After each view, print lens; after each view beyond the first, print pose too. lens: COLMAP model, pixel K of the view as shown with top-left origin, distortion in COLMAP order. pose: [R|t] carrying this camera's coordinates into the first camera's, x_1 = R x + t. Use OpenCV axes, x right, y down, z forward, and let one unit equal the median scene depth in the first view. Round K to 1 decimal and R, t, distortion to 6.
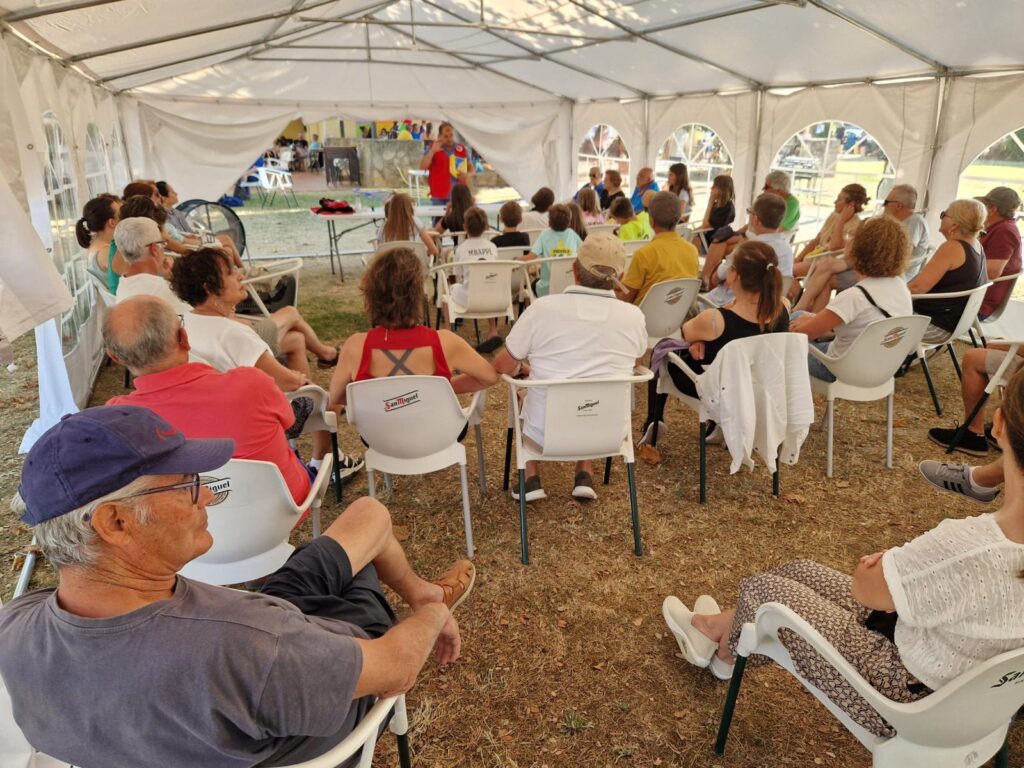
lens RADIAL K [[662.8, 0, 525.6], [0, 662.8, 389.3], [0, 0, 1]] dist [0.060042, -0.048713]
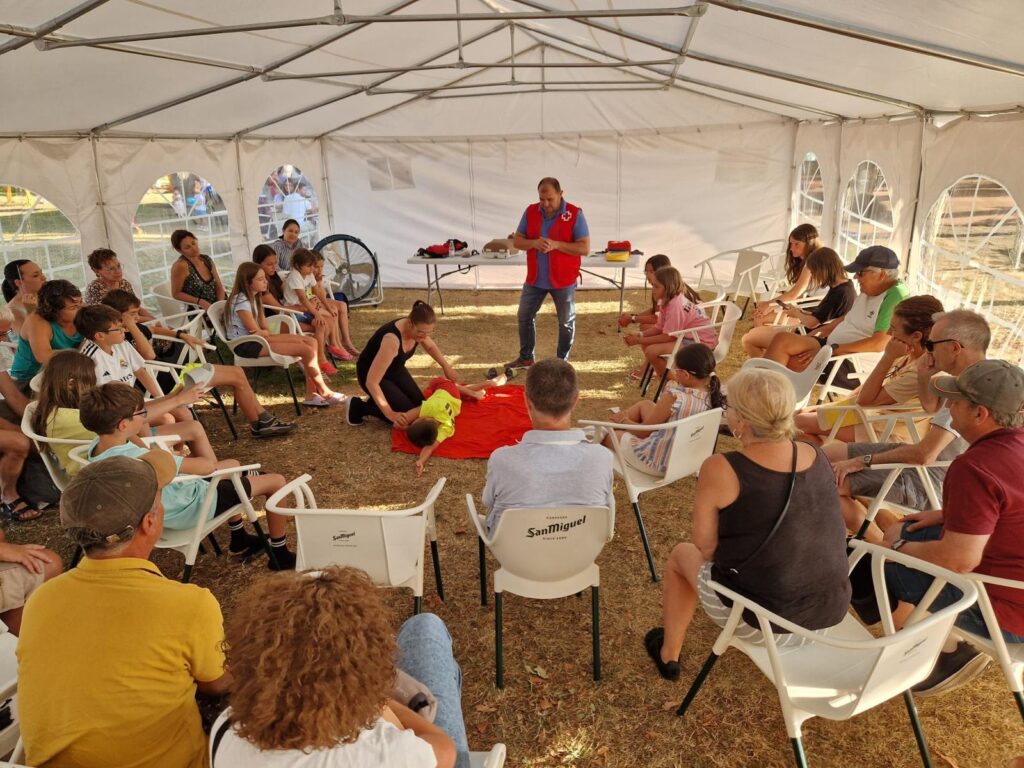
lens RADIAL K [[654.3, 0, 515.7], [0, 654.3, 417.6], [0, 0, 1]] dist [0.052609, -0.046098]
pose [[0.832333, 0.199205, -0.517241, 0.507043], [-0.180630, 0.979726, 0.086656, -0.187138], [0.524017, 0.021303, 0.851441, 0.331899]]
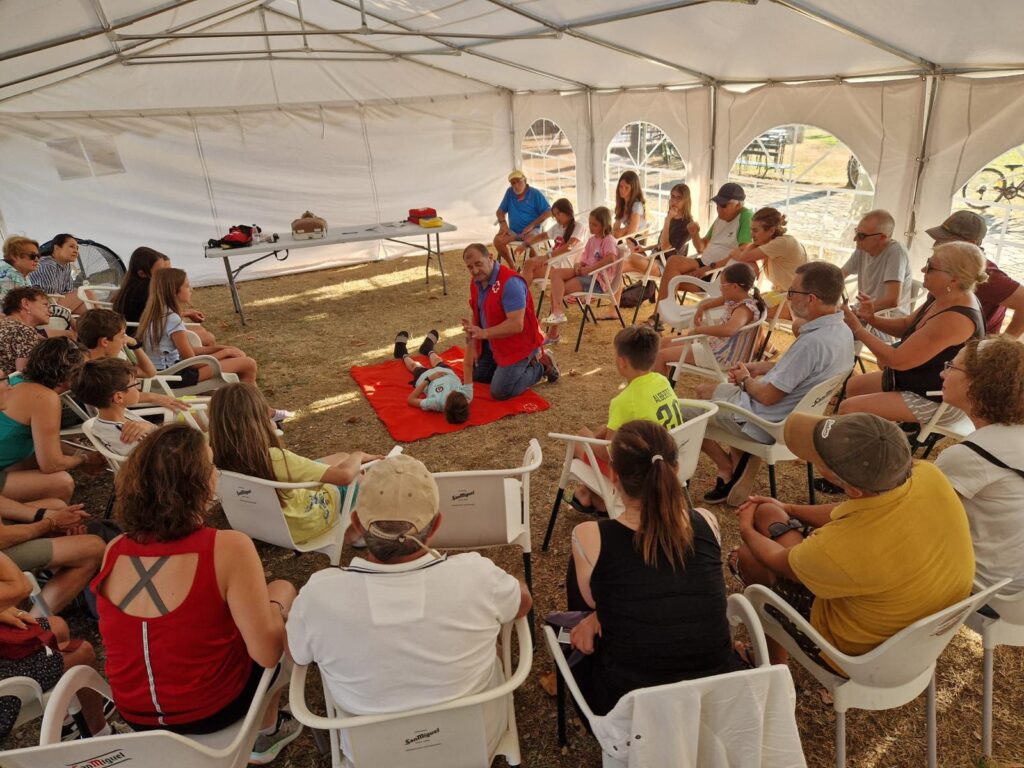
lens RADIAL K [[662.8, 0, 525.6], [0, 662.8, 389.3], [0, 0, 1]] dist [0.060042, -0.048713]
pose [[0.998111, -0.054429, 0.028511, 0.081096], [0.053196, 0.997686, 0.042340, -0.134387], [-0.030750, -0.040743, 0.998696, 0.171455]]
